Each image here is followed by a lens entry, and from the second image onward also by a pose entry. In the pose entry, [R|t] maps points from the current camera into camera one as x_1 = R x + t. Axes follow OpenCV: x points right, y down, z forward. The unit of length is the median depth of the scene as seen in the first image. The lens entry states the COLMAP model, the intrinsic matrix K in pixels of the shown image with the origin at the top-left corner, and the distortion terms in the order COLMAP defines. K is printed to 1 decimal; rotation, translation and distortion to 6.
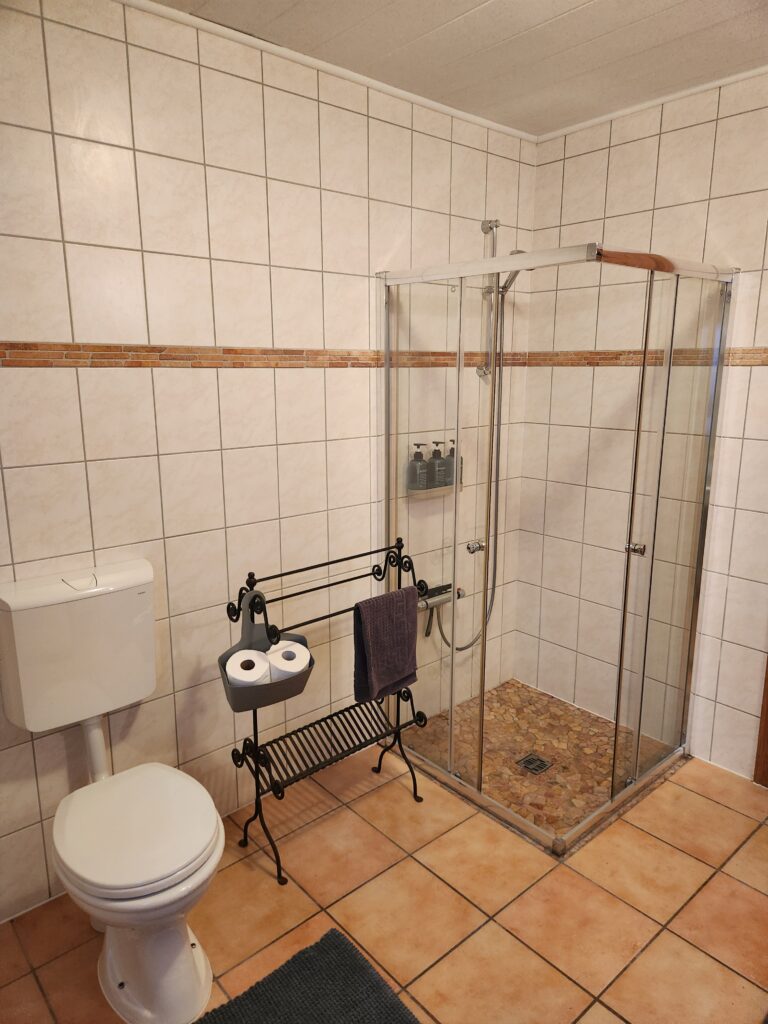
lens RADIAL K [[701.8, 0, 384.0], [0, 701.8, 512.0], [0, 0, 1]] dist [0.077462, -0.070754]
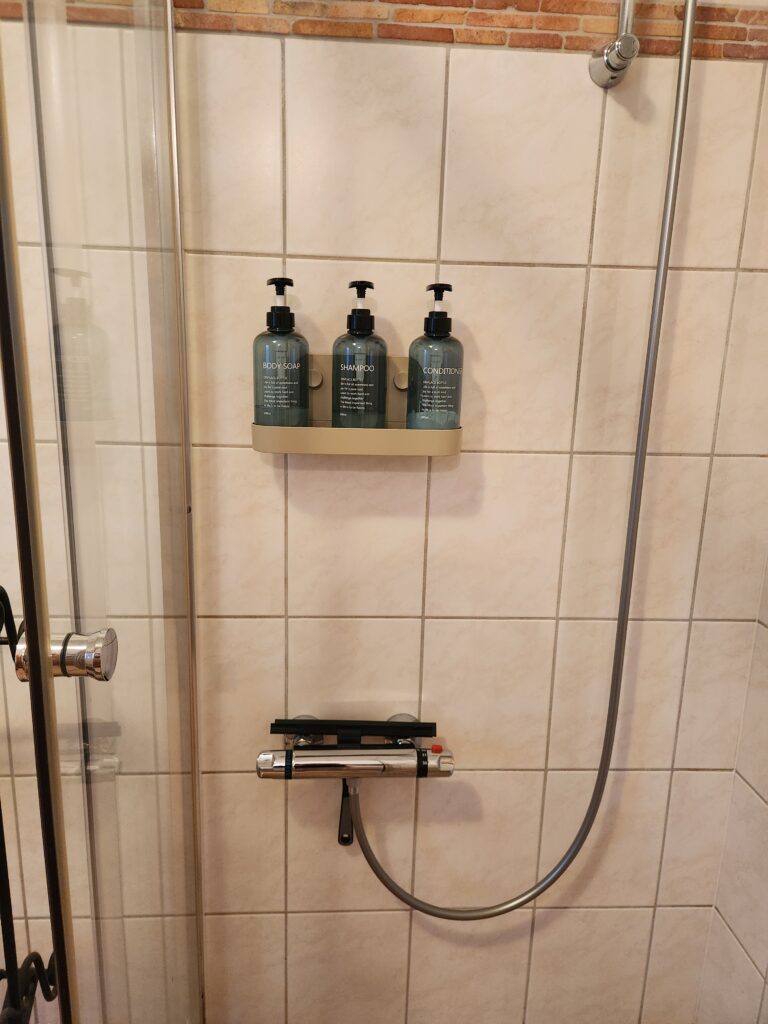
lens RADIAL K [[701.8, 0, 384.0], [0, 701.8, 512.0], [0, 0, 1]] dist [0.077462, -0.070754]
pose [[0.784137, 0.151285, -0.601866, 0.277999], [-0.157381, 0.986604, 0.042949, -0.012228], [0.600300, 0.061045, 0.797442, 0.722061]]
